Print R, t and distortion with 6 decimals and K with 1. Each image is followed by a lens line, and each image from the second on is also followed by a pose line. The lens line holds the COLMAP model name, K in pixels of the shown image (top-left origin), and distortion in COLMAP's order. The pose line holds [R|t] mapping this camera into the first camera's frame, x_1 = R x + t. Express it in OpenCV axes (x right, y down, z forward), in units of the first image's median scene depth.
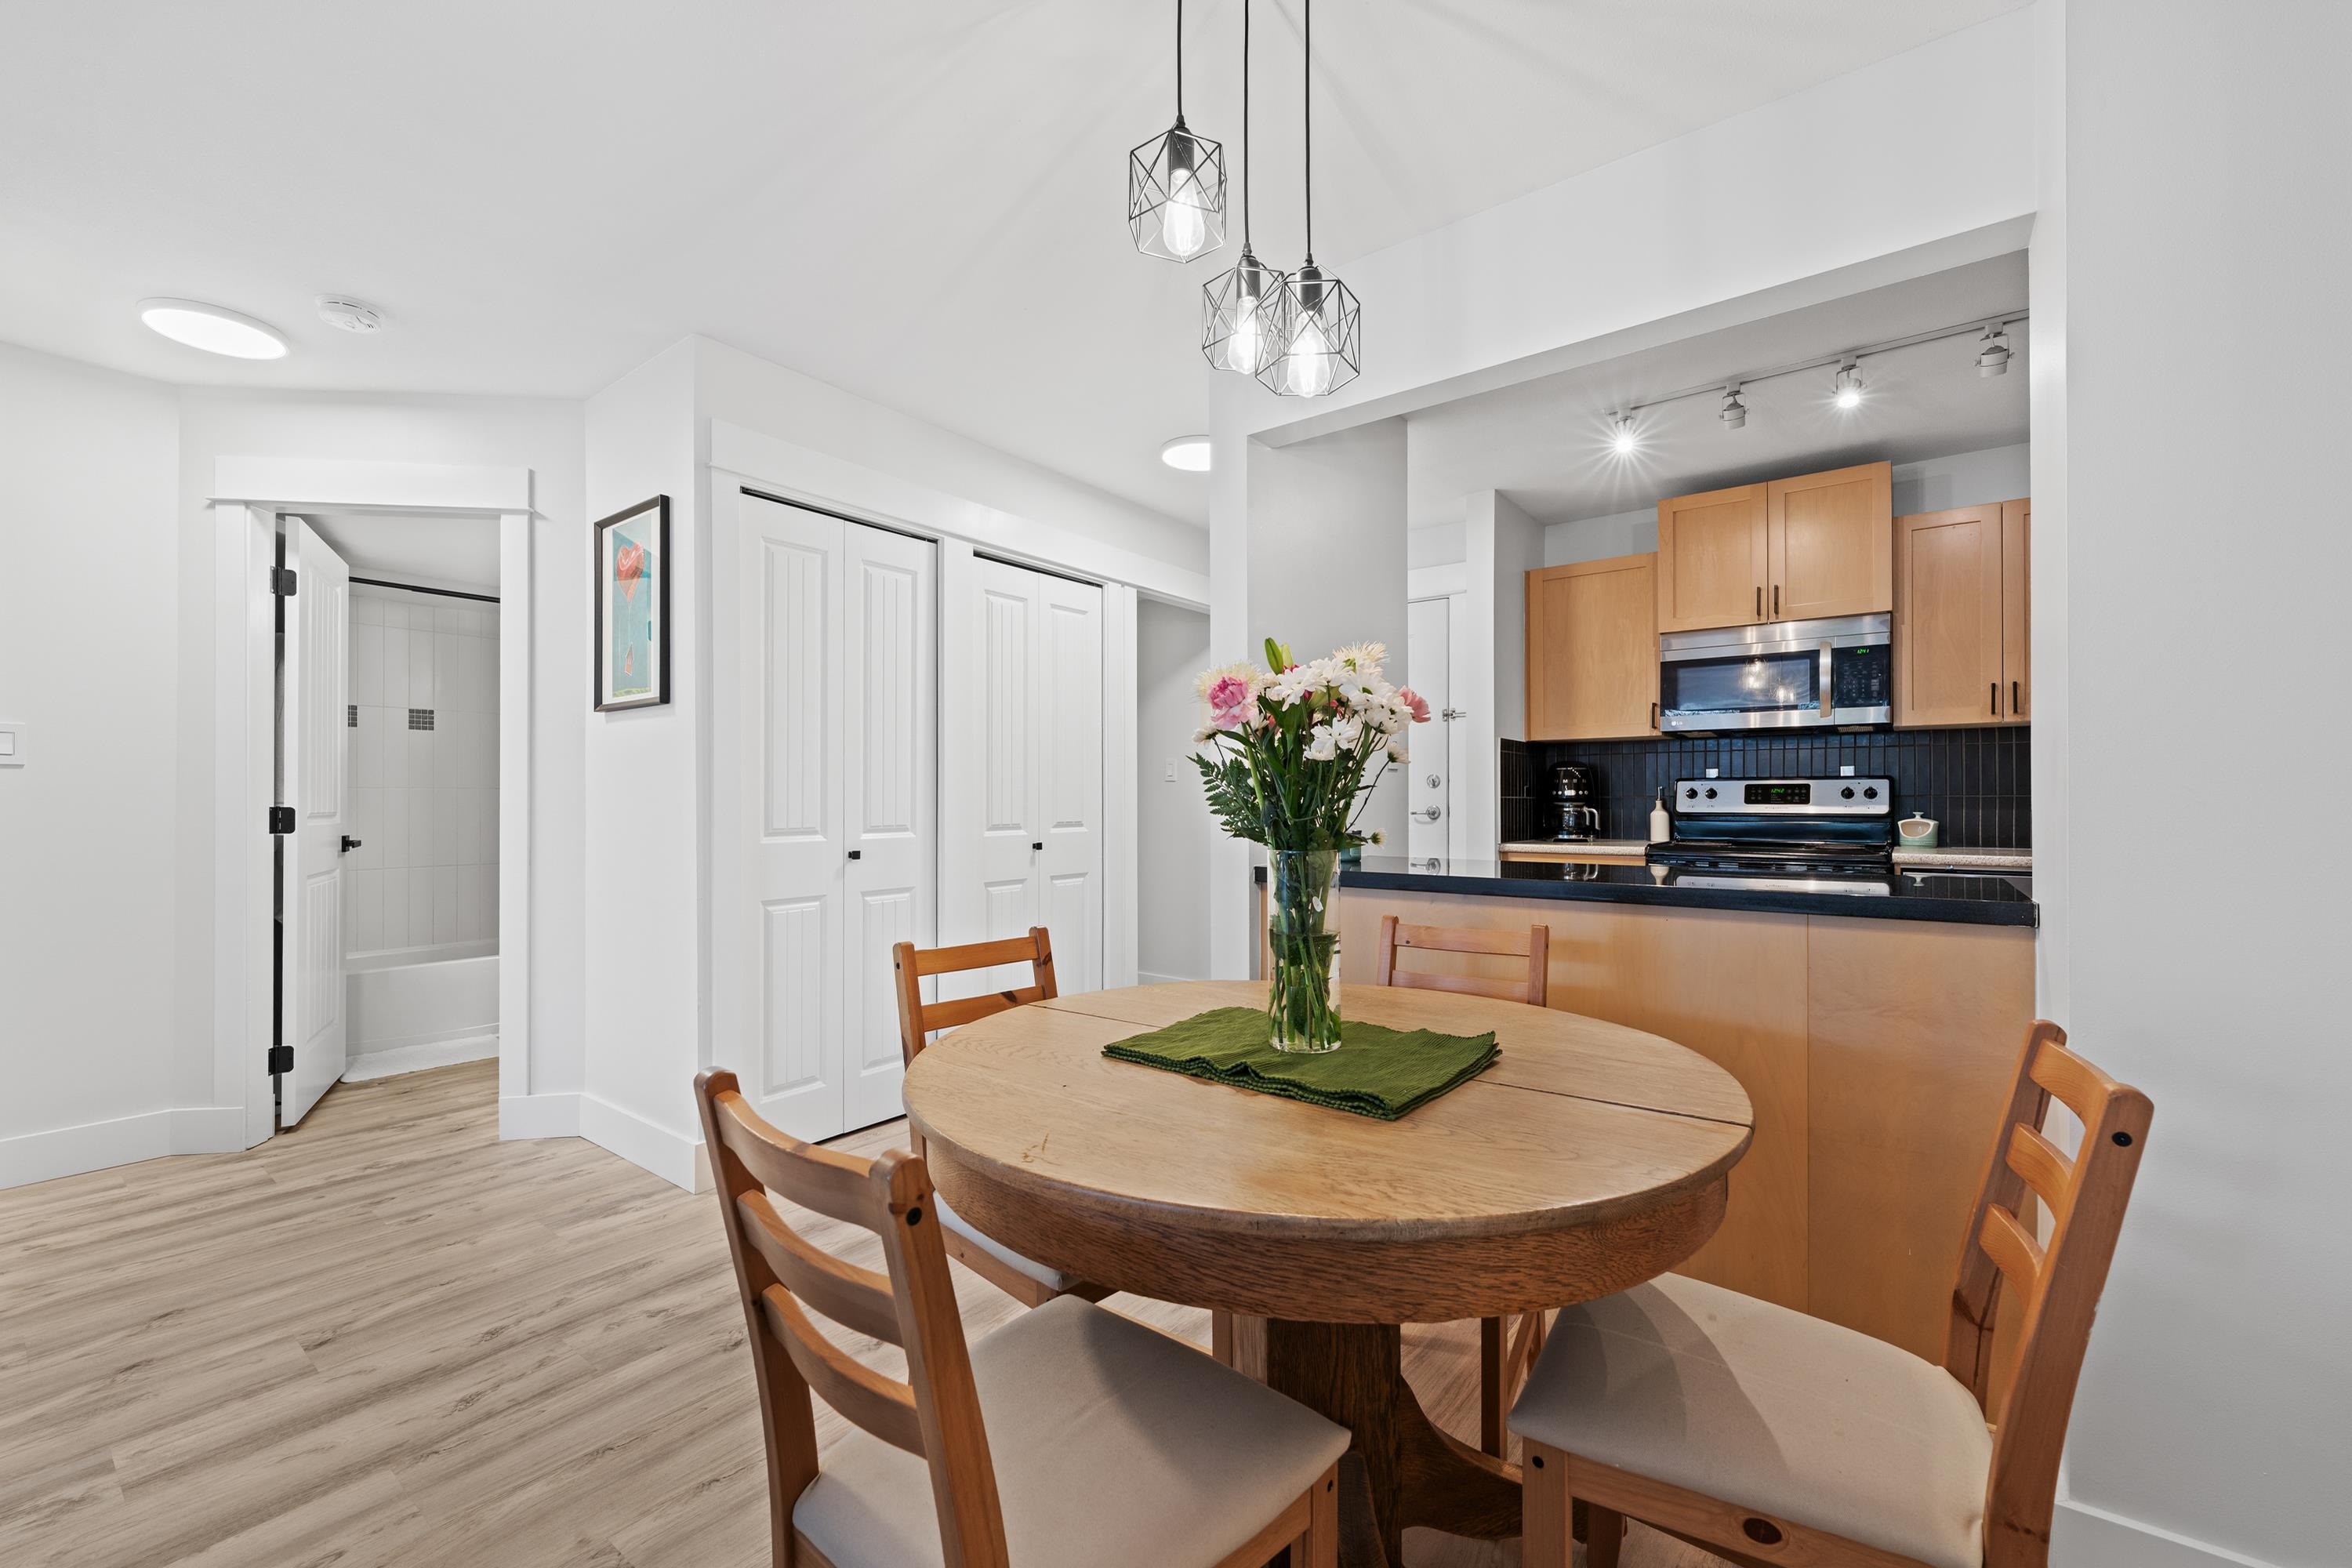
lens RADIAL K [[950.8, 0, 1152.5], [0, 950.8, 798.3], [0, 0, 1]] dist [0.000929, -0.001444]
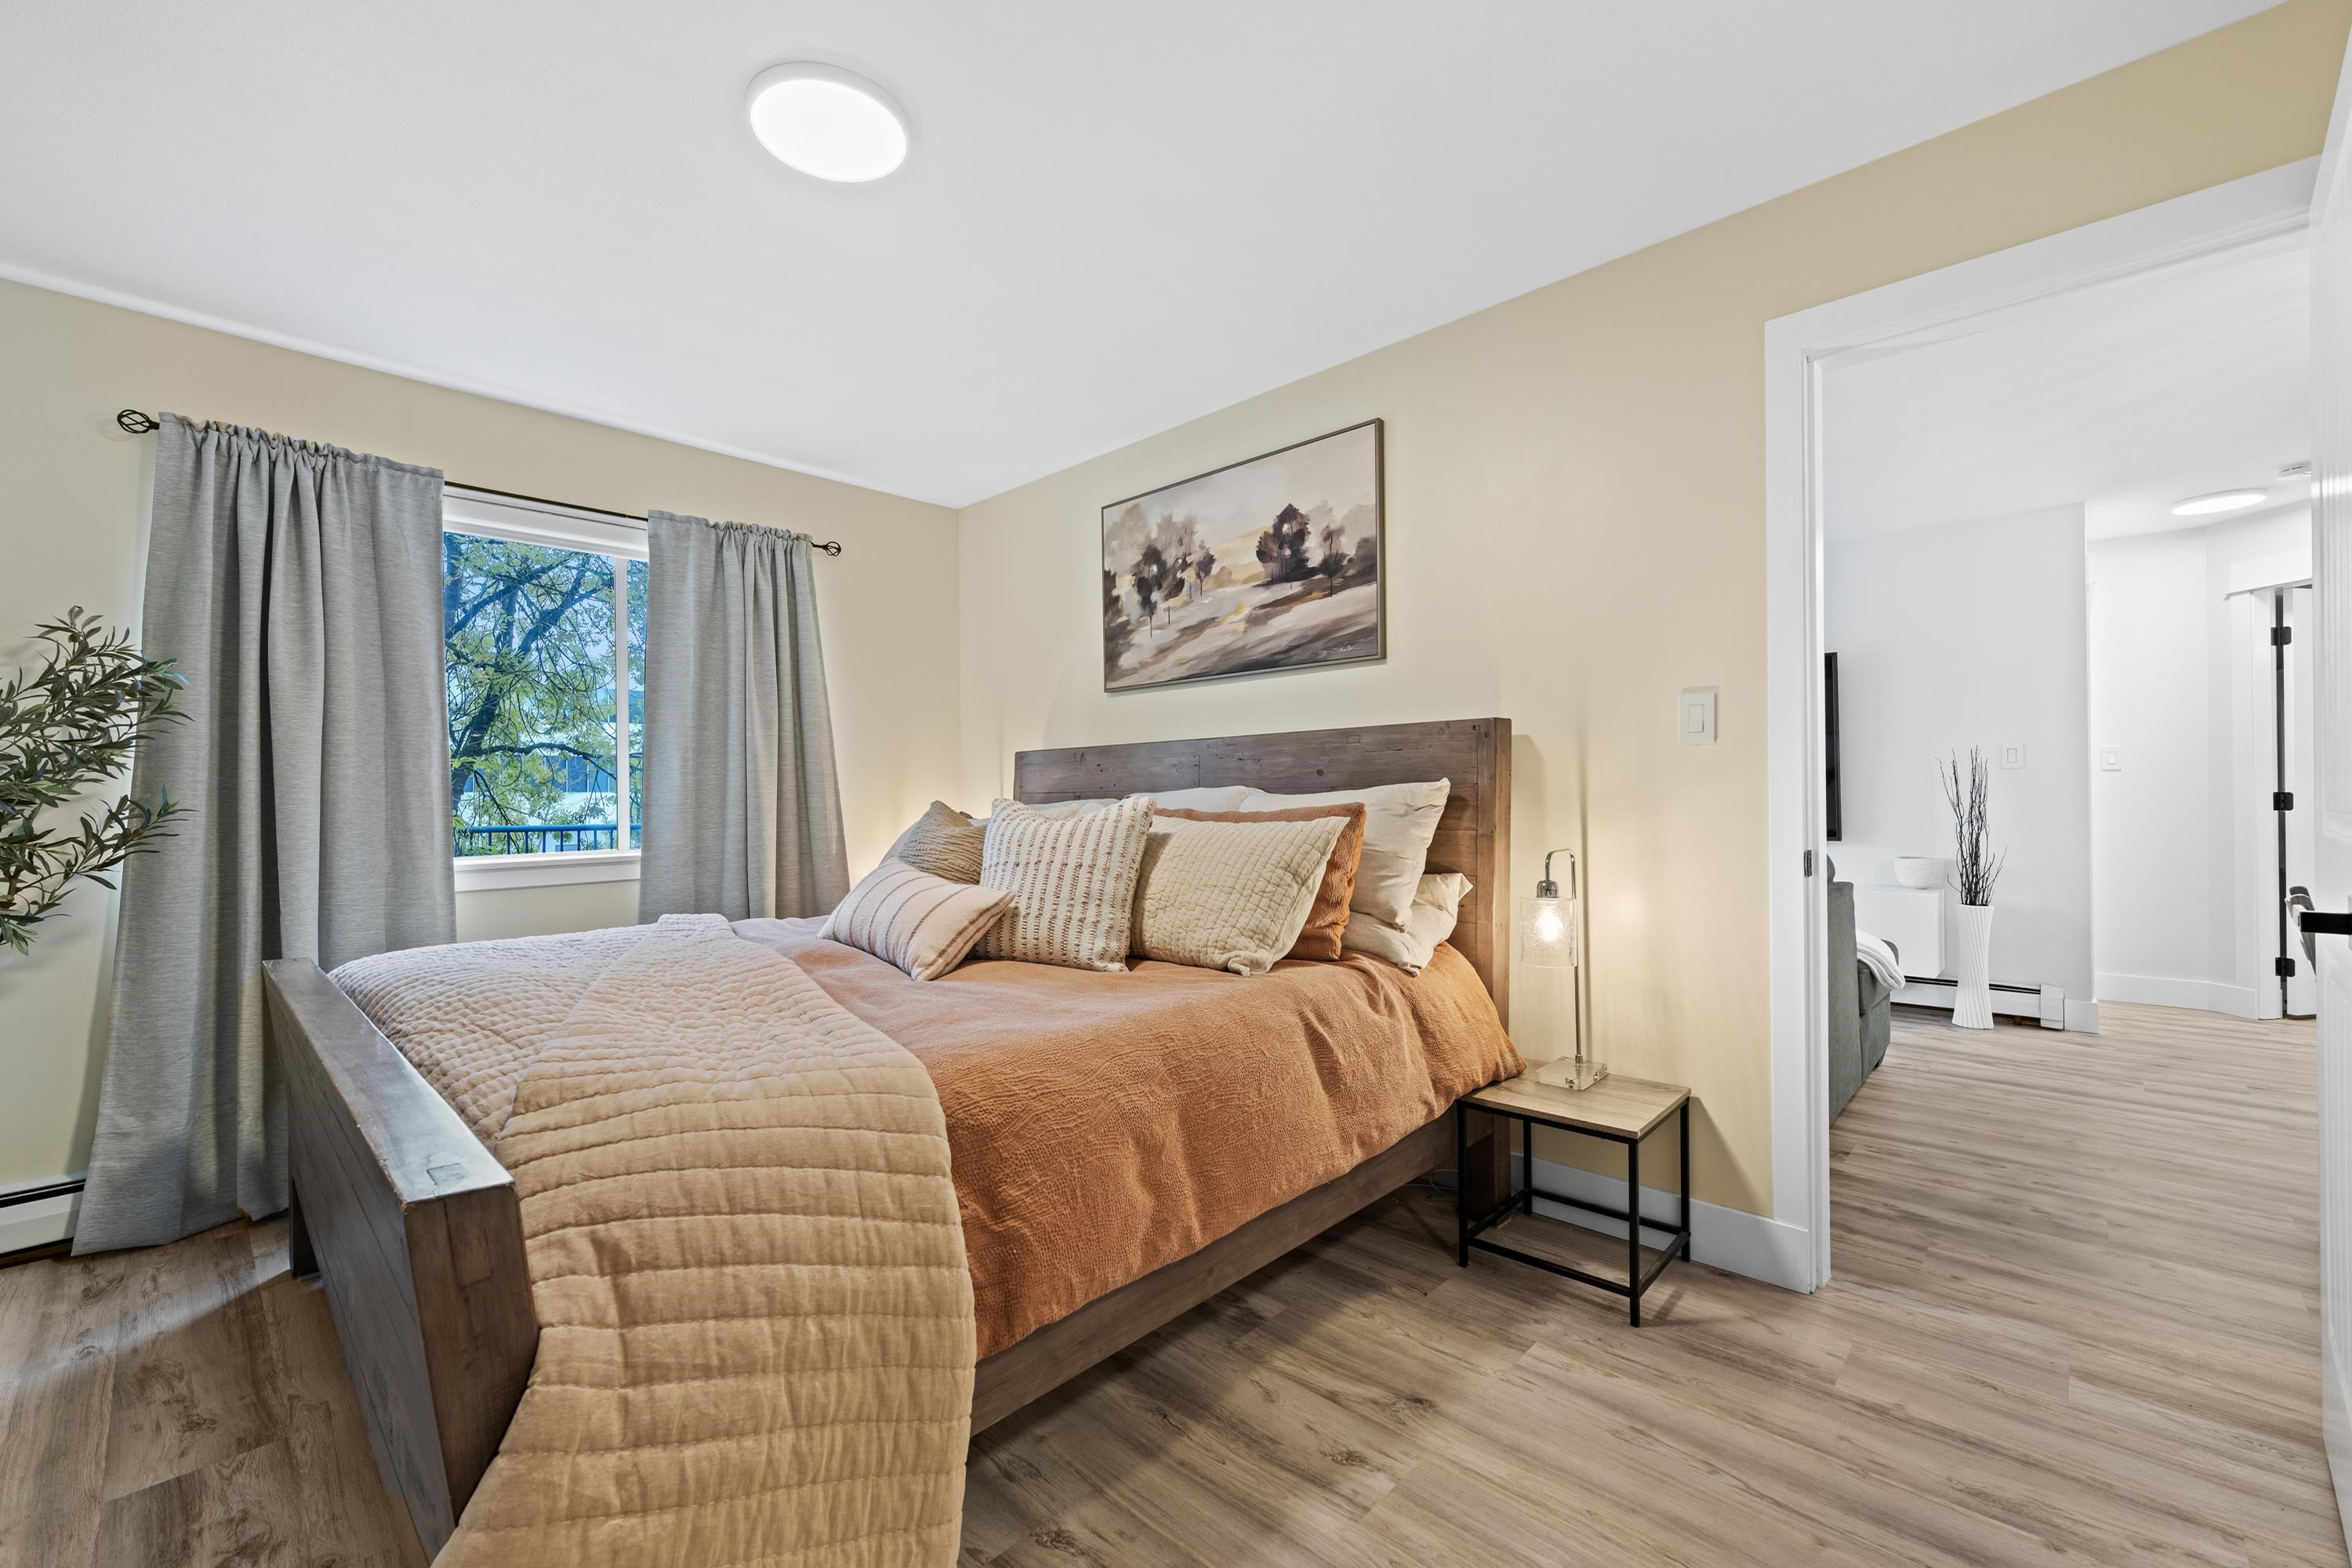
lens RADIAL K [[950.8, 0, 1171.5], [0, 950.8, 795.6], [0, 0, 1]] dist [0.000929, -0.001444]
pose [[-0.110636, -0.003506, -0.993855, 0.709118], [0.013615, 0.999895, -0.005042, -0.001750], [0.993768, -0.014089, -0.110576, -0.522685]]
